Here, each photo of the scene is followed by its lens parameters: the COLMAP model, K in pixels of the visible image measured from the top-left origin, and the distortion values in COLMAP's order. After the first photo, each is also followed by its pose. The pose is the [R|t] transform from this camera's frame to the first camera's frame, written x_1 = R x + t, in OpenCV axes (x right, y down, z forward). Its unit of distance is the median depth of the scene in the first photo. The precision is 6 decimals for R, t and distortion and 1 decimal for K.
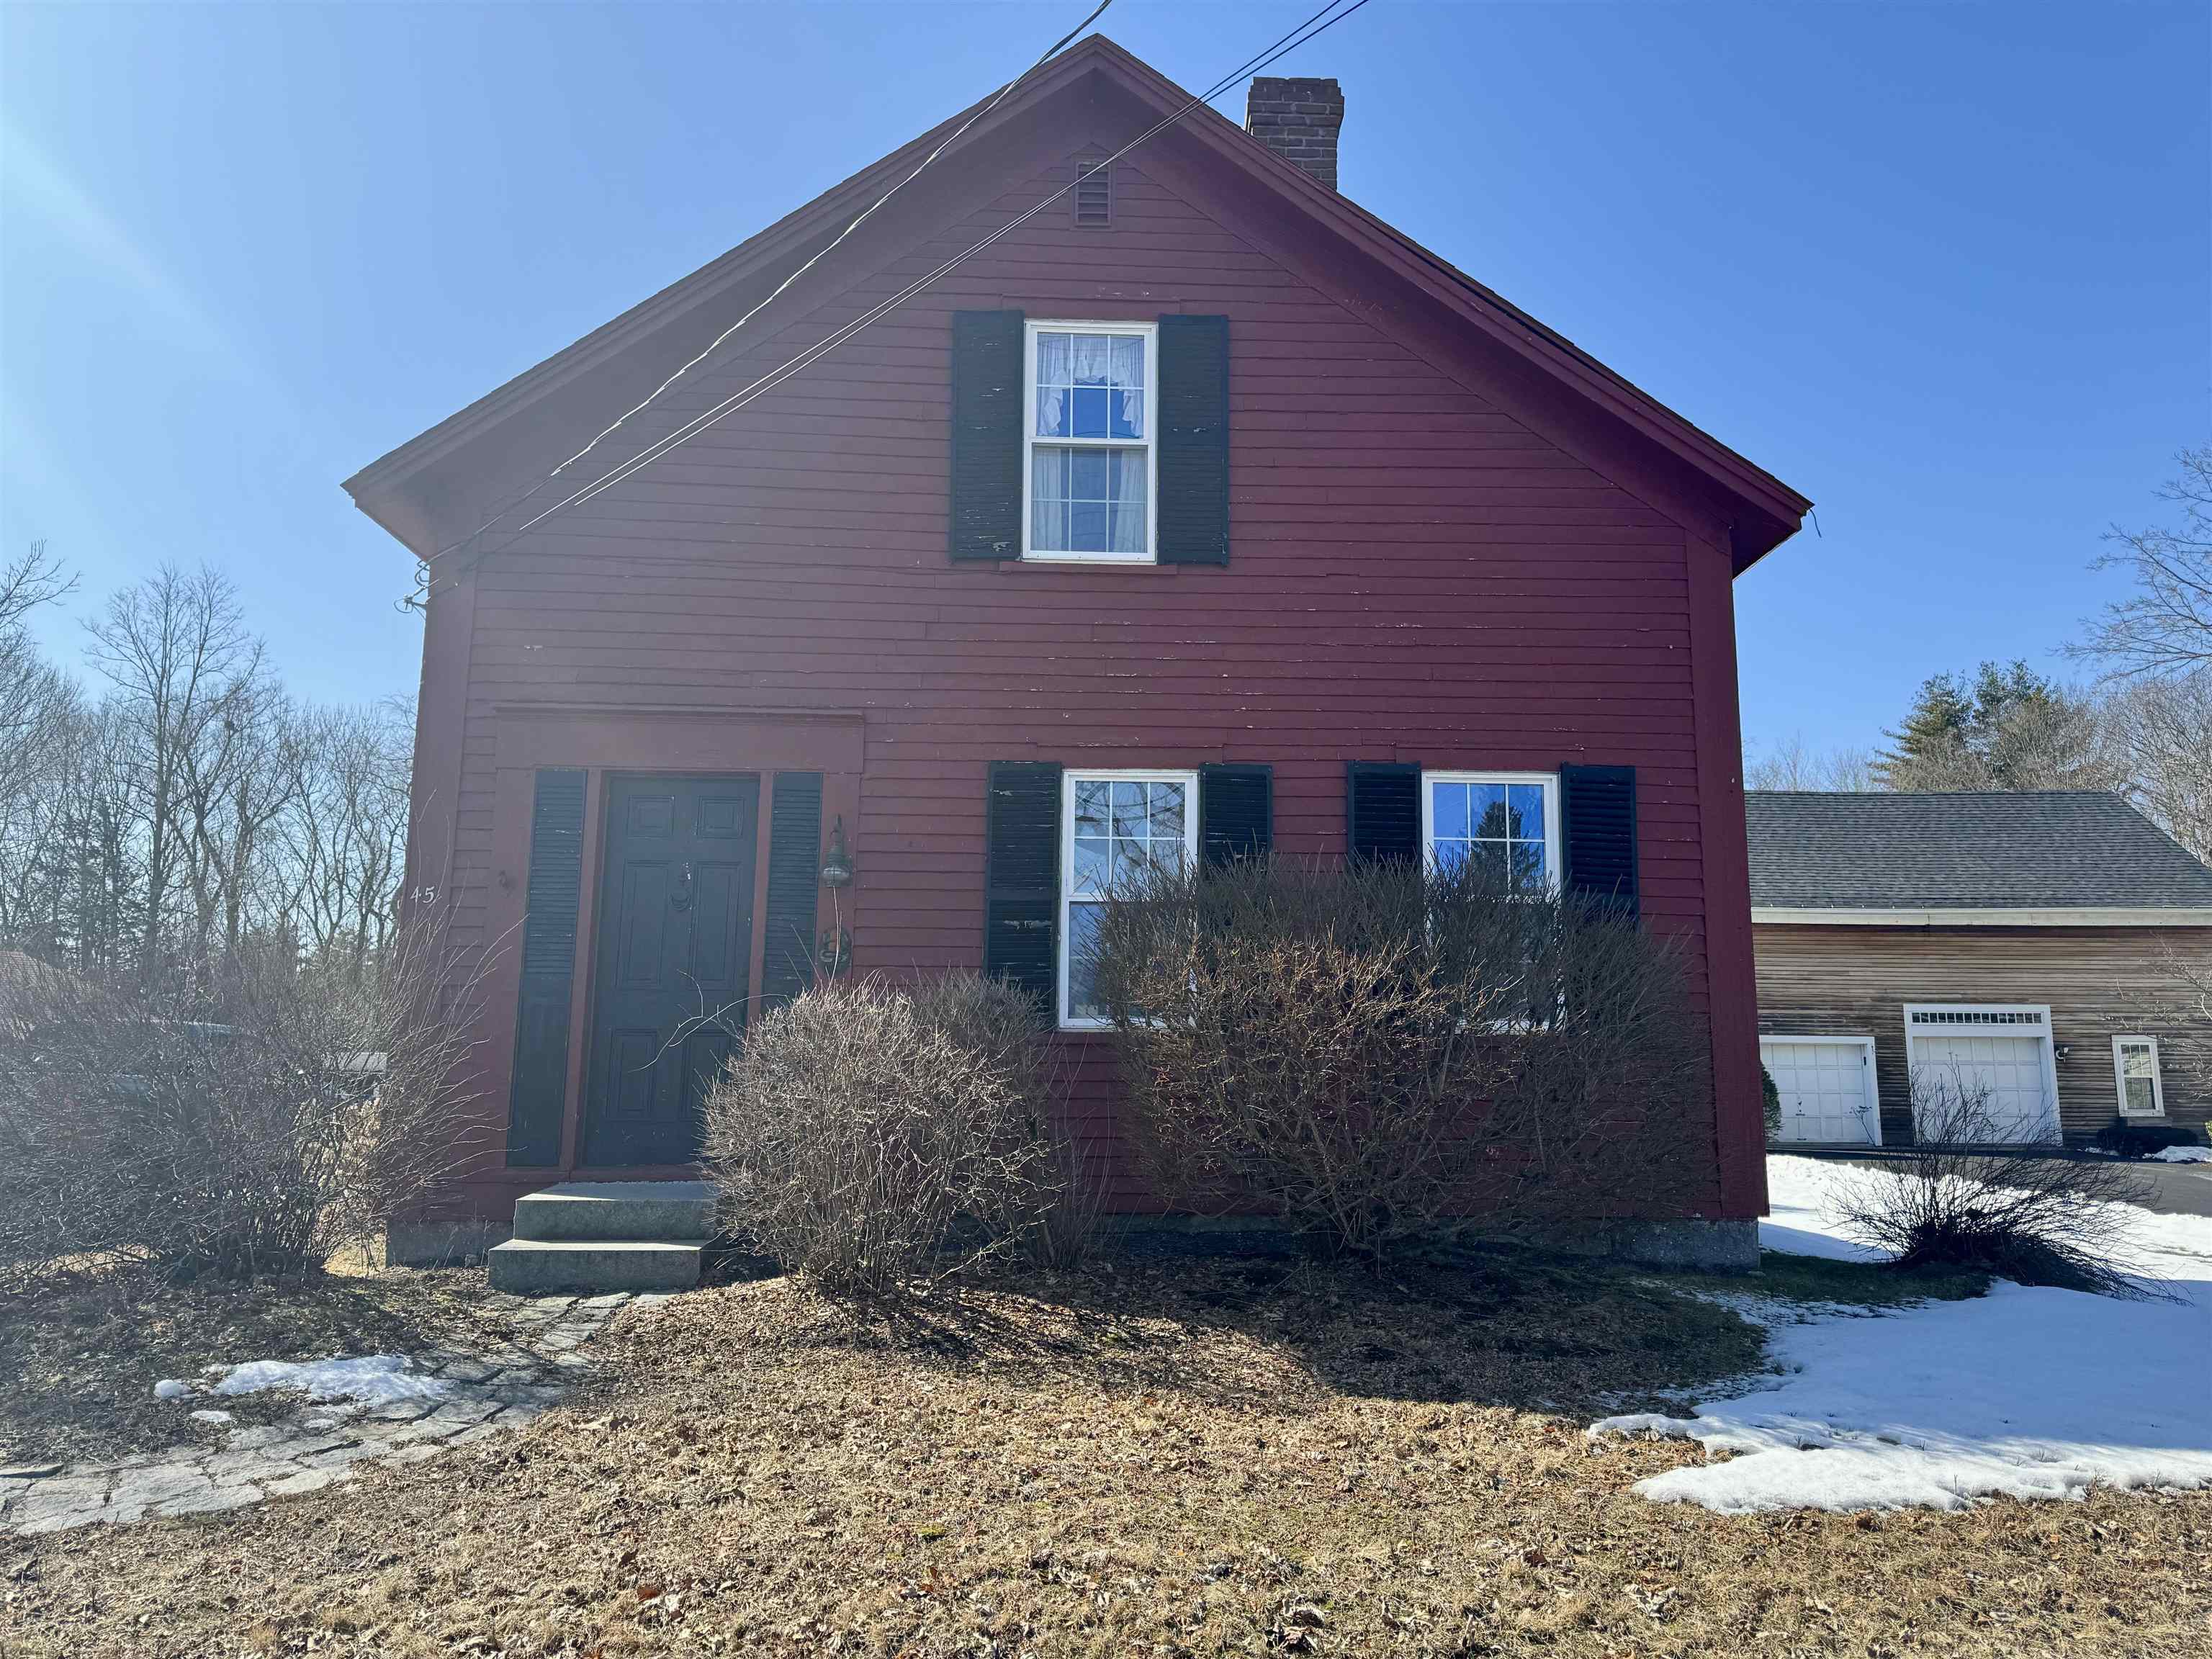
lens RADIAL K [[1549.0, 0, 1110.4], [0, 1549.0, 825.7], [0, 0, 1]] dist [0.028536, -0.018122]
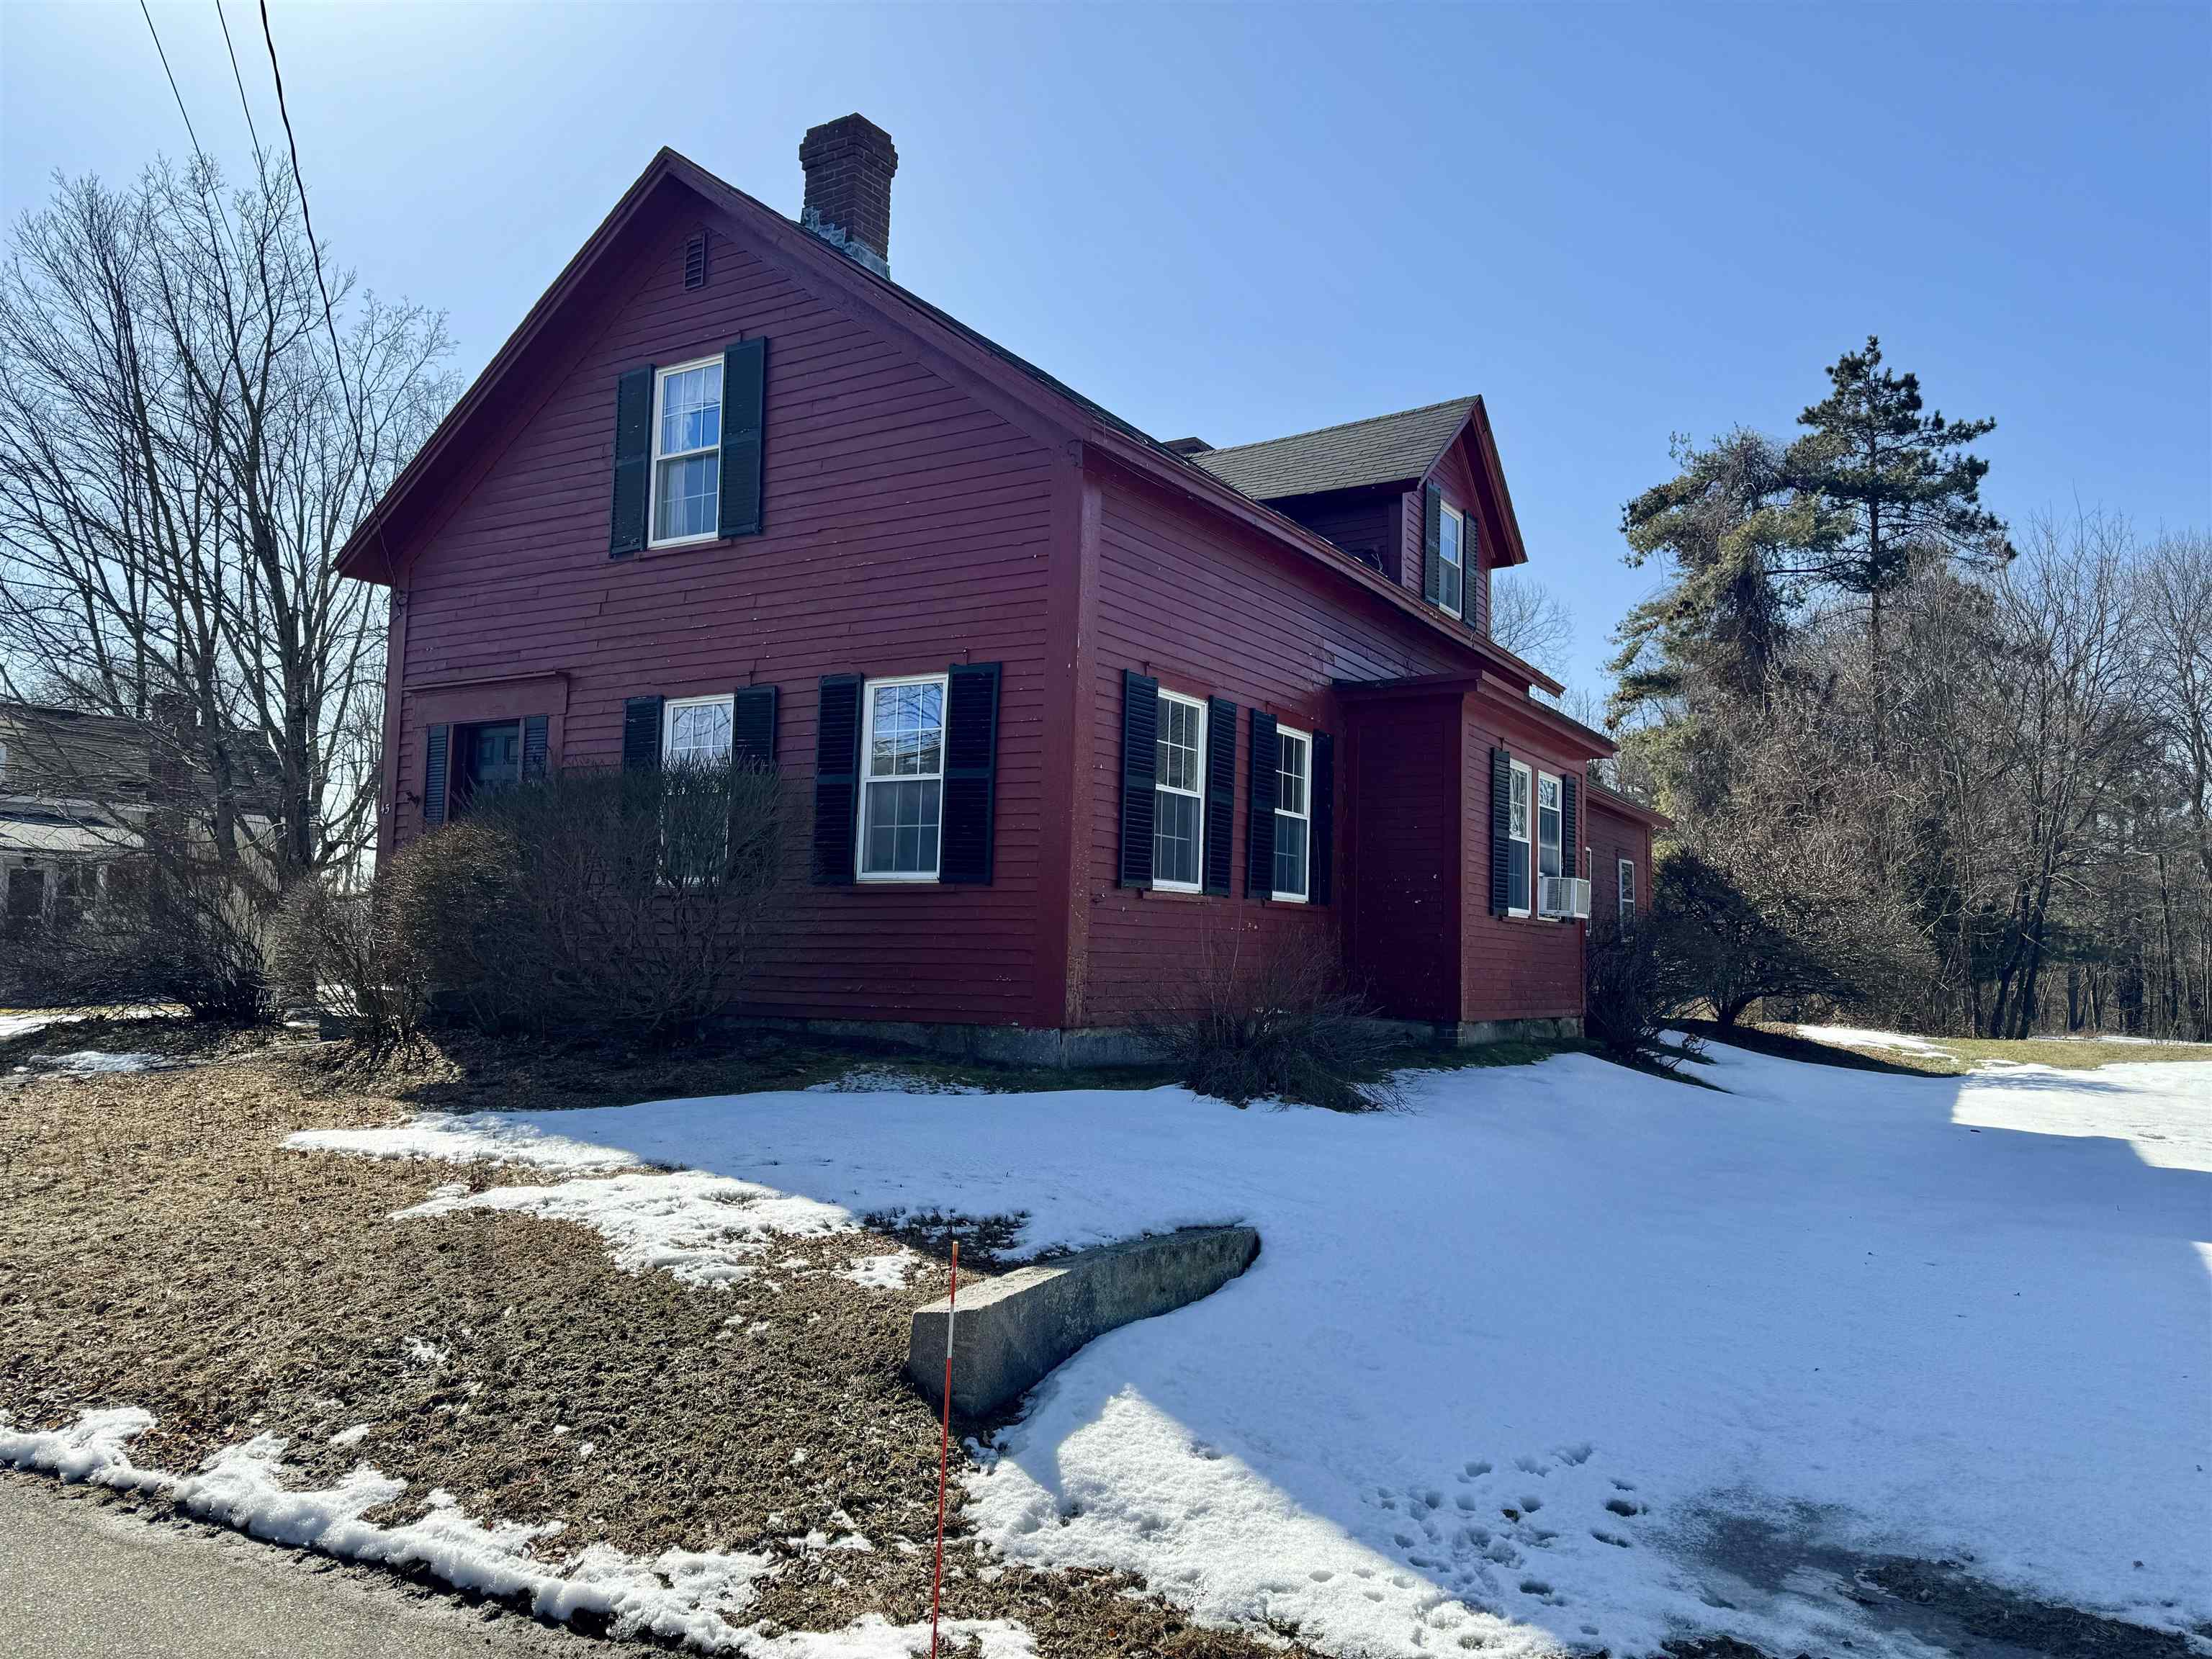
lens RADIAL K [[1549.0, 0, 1103.4], [0, 1549.0, 835.0], [0, 0, 1]] dist [0.028536, -0.018122]
pose [[0.807768, -0.021628, -0.589104, 1.080887], [0.065867, 0.996380, 0.053736, 0.034183], [0.585809, -0.082209, 0.806269, 0.099381]]
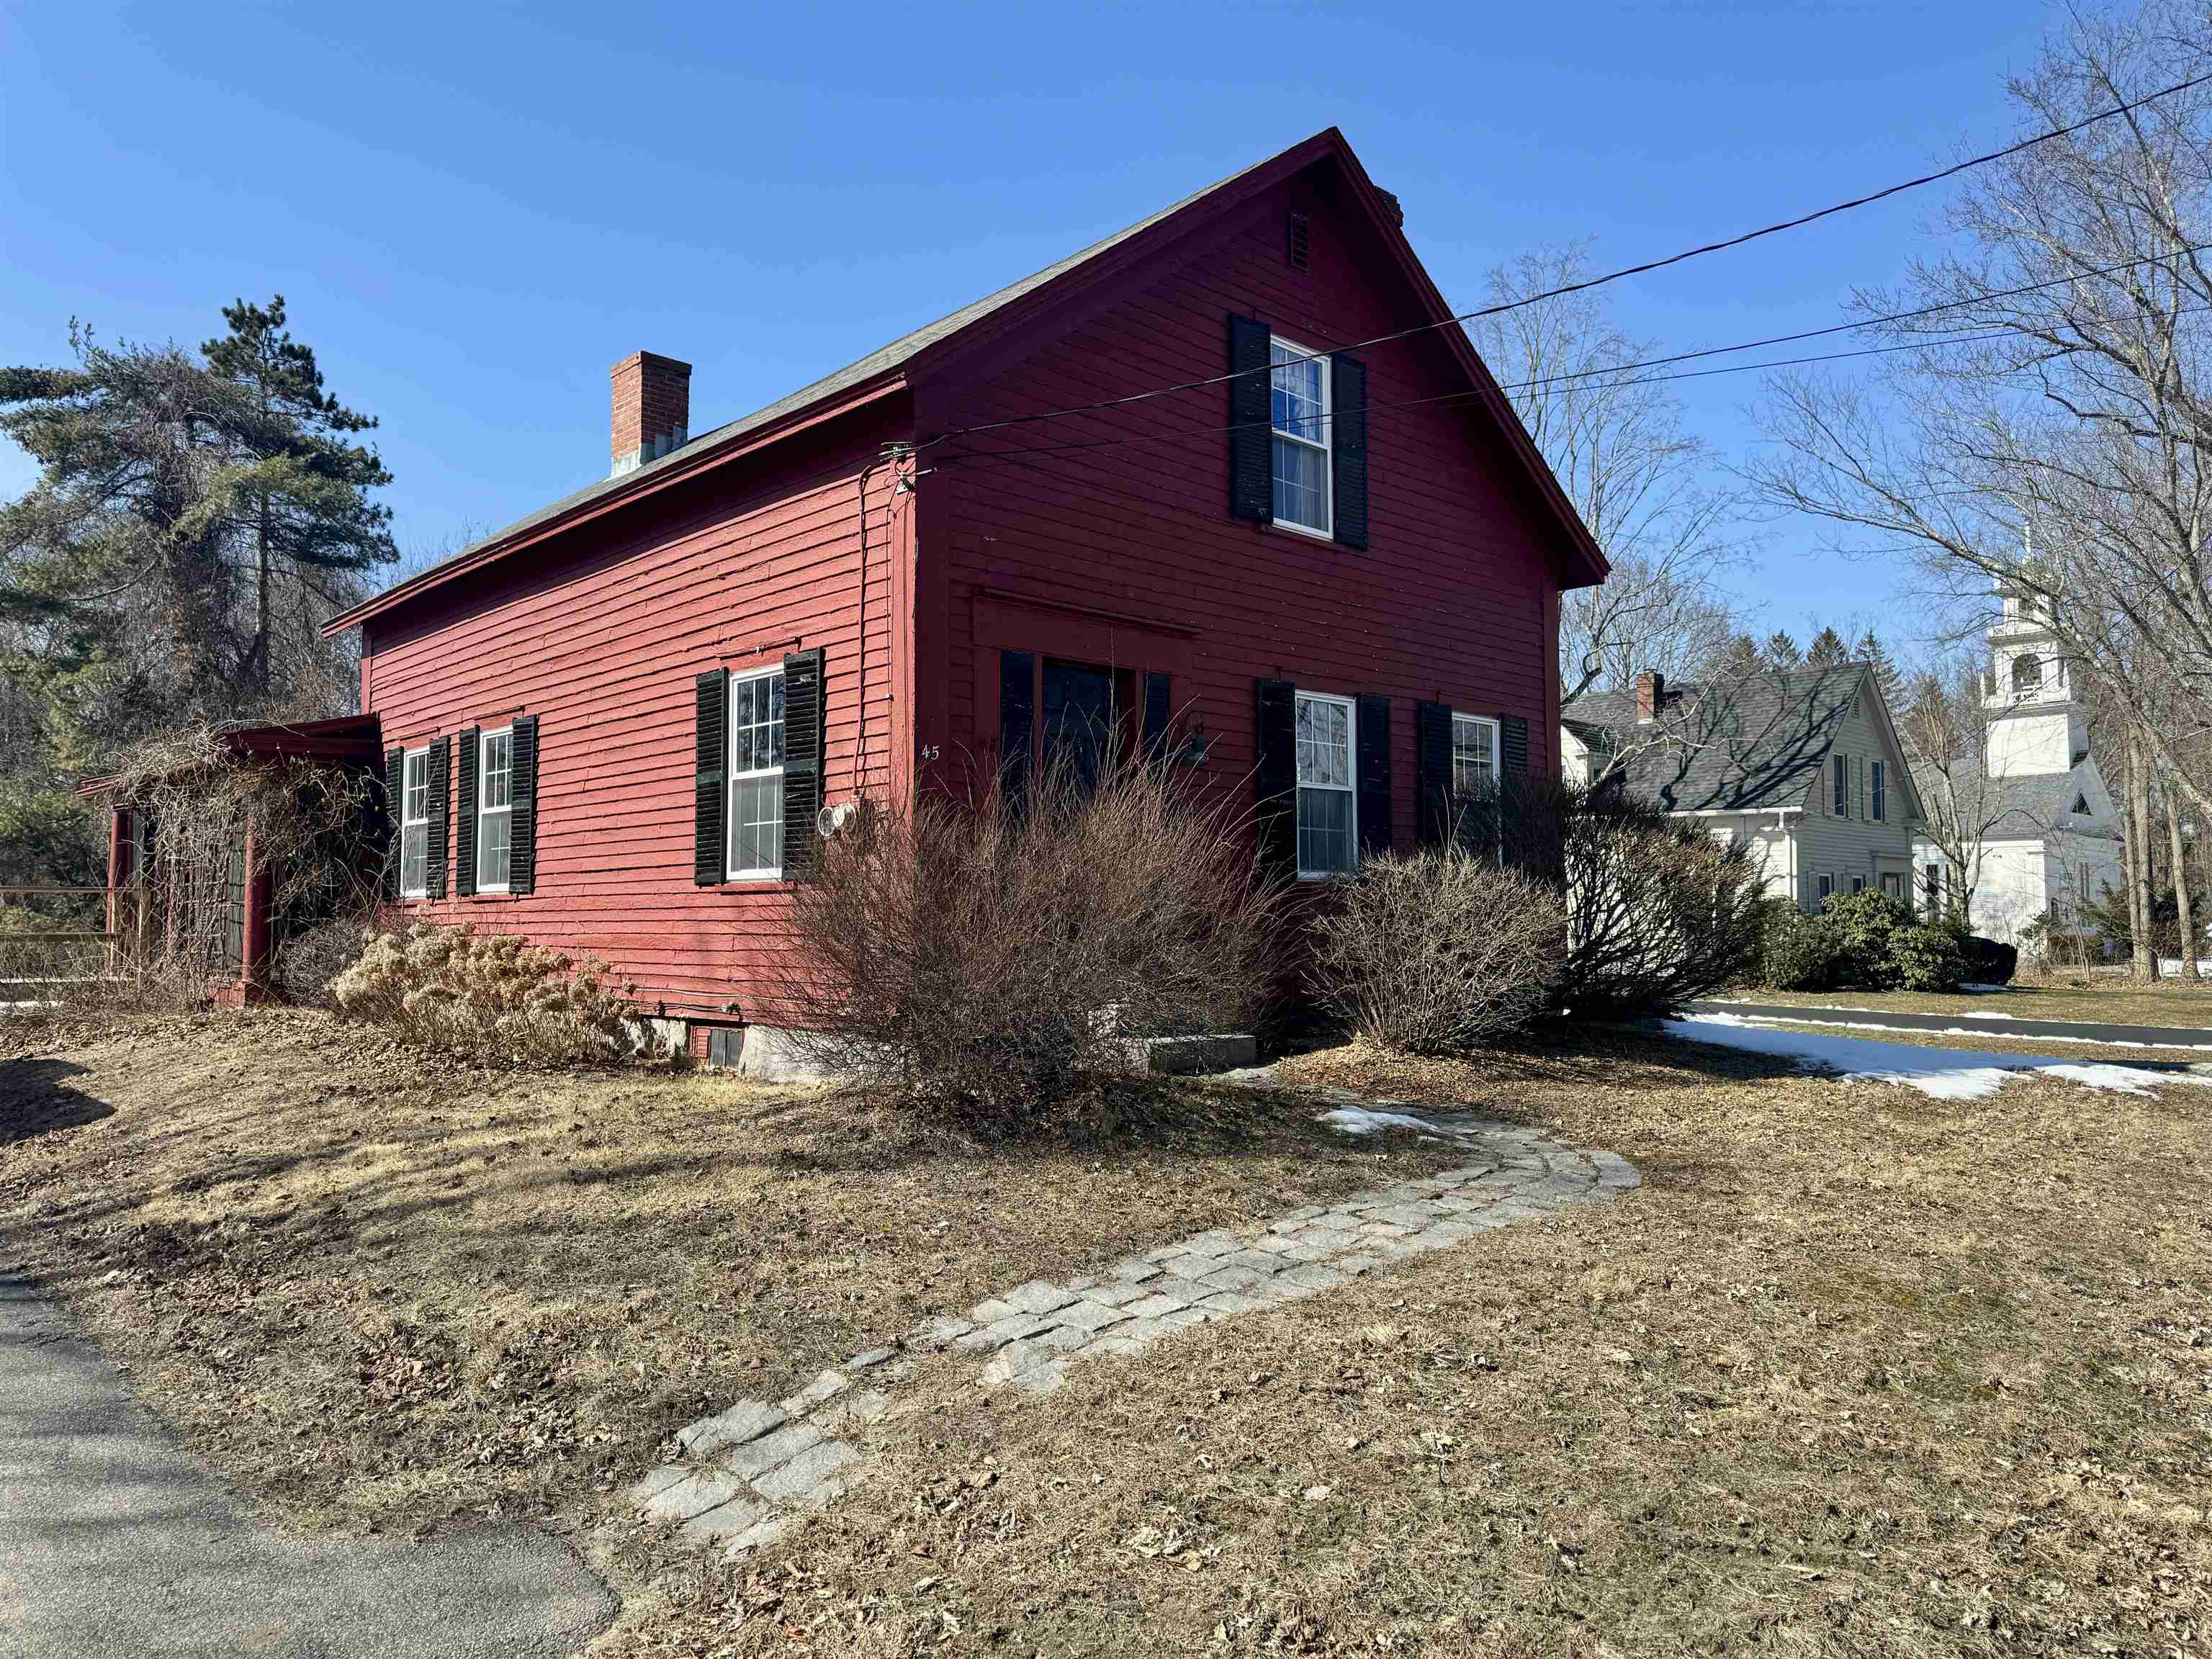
lens RADIAL K [[1549.0, 0, 1106.8], [0, 1549.0, 833.3], [0, 0, 1]] dist [0.028536, -0.018122]
pose [[0.771729, 0.033937, 0.635045, -0.991214], [-0.093467, 0.993784, 0.060476, 0.021691], [-0.629045, -0.106027, 0.770104, 0.047624]]
